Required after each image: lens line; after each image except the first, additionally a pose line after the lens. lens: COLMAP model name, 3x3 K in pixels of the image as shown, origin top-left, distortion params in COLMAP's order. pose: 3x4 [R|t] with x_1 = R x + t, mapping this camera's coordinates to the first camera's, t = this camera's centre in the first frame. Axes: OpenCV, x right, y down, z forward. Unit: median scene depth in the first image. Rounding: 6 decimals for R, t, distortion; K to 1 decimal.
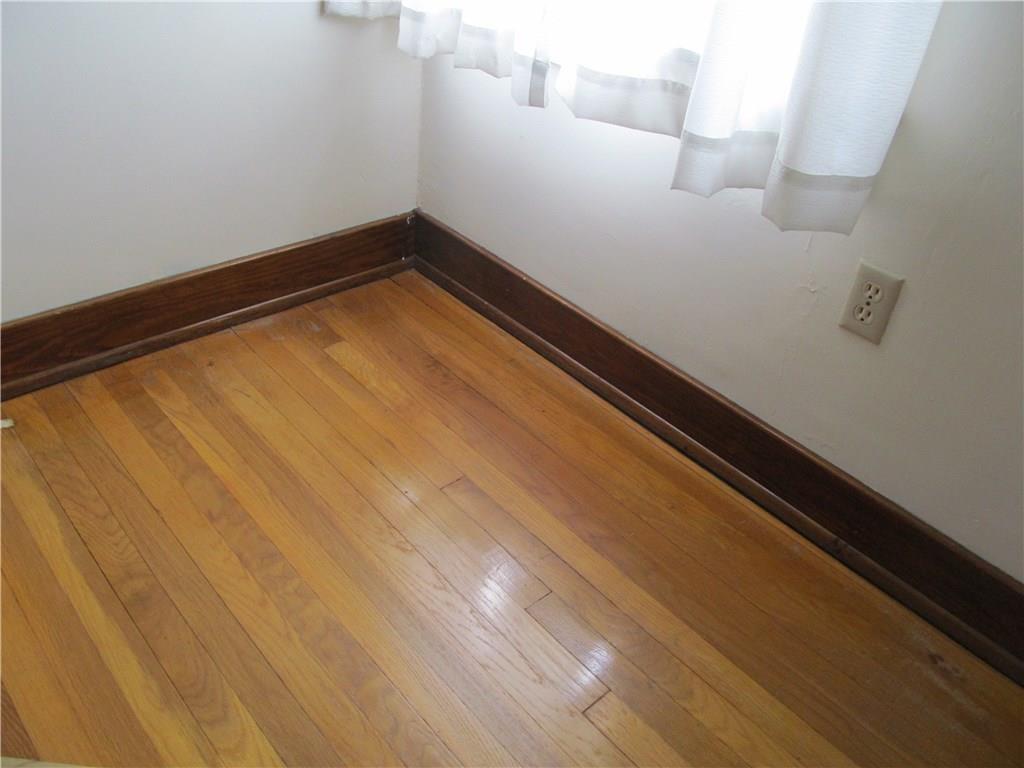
lens RADIAL K [[848.9, 0, 512.0], [0, 848.9, 384.0], [0, 0, 1]] dist [-0.025545, 0.004040]
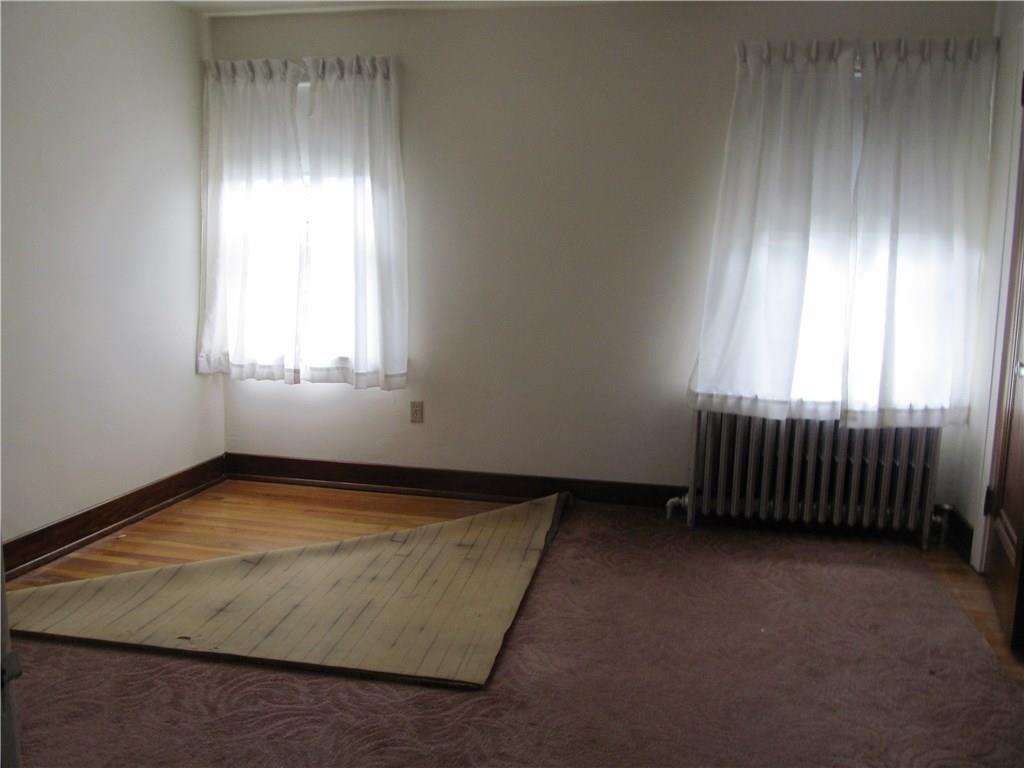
lens RADIAL K [[848.9, 0, 512.0], [0, 848.9, 384.0], [0, 0, 1]] dist [-0.025545, 0.004040]
pose [[0.802812, -0.161717, 0.573881, -1.111214], [0.397173, 0.862920, -0.312446, 0.943142], [-0.444686, 0.478766, 0.756992, -1.666920]]
